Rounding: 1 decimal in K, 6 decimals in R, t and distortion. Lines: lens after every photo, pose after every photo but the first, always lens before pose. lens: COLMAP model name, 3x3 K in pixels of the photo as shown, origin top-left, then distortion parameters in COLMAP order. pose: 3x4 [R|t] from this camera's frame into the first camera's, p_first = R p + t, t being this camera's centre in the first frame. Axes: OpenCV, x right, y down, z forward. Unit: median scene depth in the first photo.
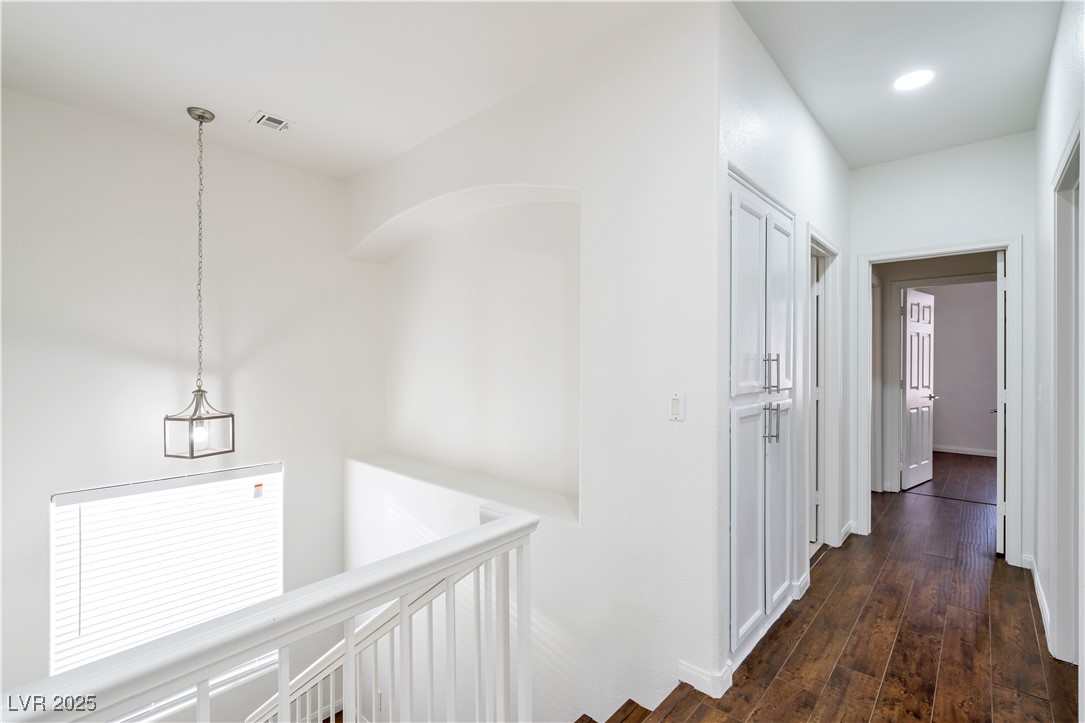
lens RADIAL K [[492.7, 0, 550.8], [0, 492.7, 361.4], [0, 0, 1]] dist [-0.004804, 0.001756]
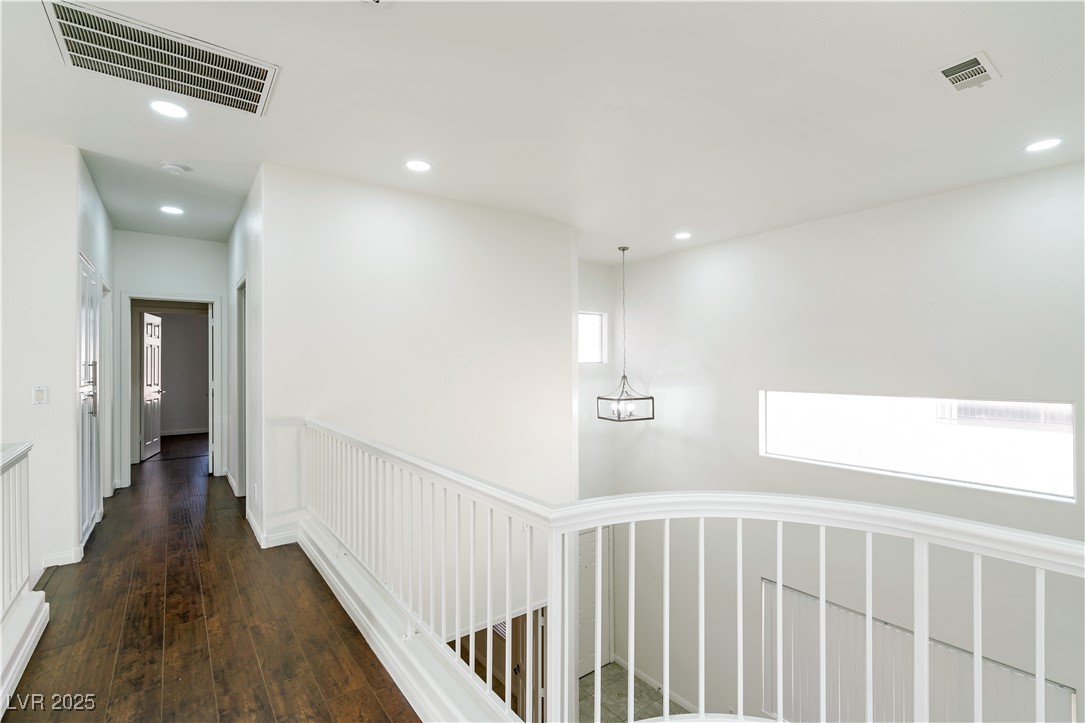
lens RADIAL K [[492.7, 0, 547.8], [0, 492.7, 362.5], [0, 0, 1]] dist [-0.004804, 0.001756]
pose [[0.198147, 0.001436, 0.980171, -0.384227], [0.005498, 0.999982, -0.002576, 0.000406], [-0.980157, 0.005899, 0.198135, -0.359622]]
